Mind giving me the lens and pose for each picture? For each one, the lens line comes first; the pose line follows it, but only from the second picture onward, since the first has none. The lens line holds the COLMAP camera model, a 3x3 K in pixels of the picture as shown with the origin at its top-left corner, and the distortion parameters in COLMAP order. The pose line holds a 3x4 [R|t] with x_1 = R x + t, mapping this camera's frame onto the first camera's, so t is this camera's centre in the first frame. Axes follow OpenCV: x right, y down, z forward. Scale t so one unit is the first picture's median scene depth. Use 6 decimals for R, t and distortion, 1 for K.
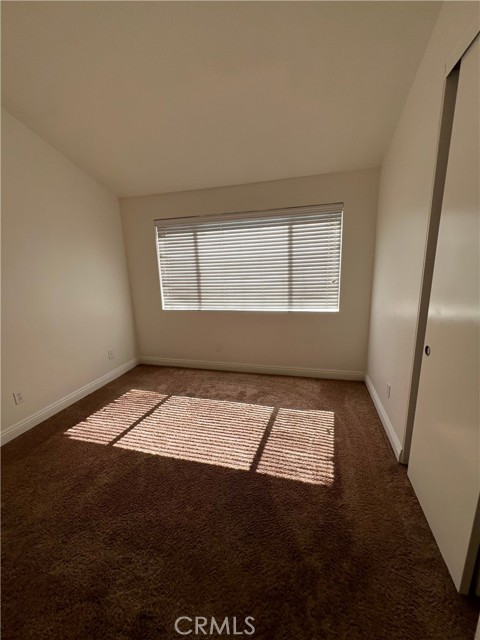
lens RADIAL K [[254.3, 0, 238.4], [0, 254.3, 318.1], [0, 0, 1]] dist [-0.009847, 0.000524]
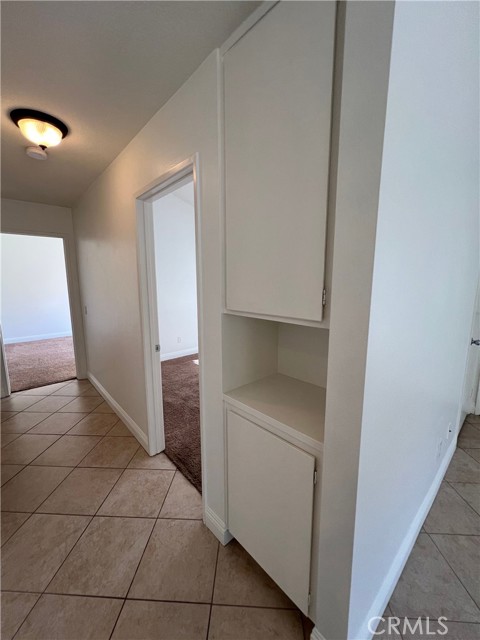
lens RADIAL K [[254.3, 0, 238.4], [0, 254.3, 318.1], [0, 0, 1]] dist [-0.009847, 0.000524]
pose [[0.842607, 0.114187, -0.526284, 0.516398], [-0.139115, 0.990245, -0.007877, 0.069072], [0.520250, 0.079851, 0.850273, -0.453721]]
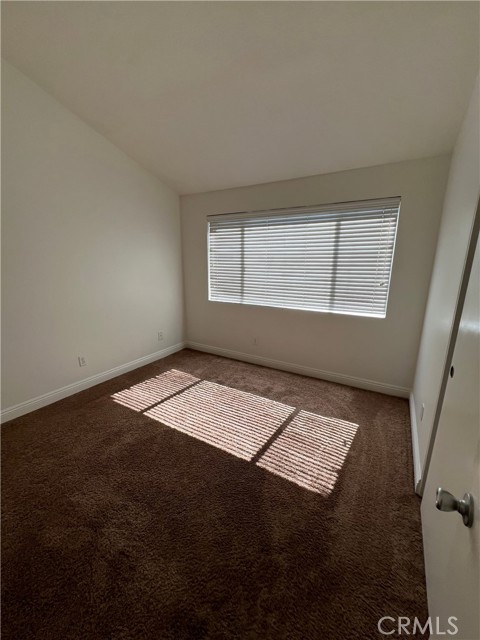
lens RADIAL K [[254.3, 0, 238.4], [0, 254.3, 318.1], [0, 0, 1]] dist [-0.009847, 0.000524]
pose [[0.962725, 0.098835, -0.251777, 0.131492], [-0.093300, 0.995062, 0.033857, -0.008013], [0.253880, -0.009104, 0.967193, -0.005712]]
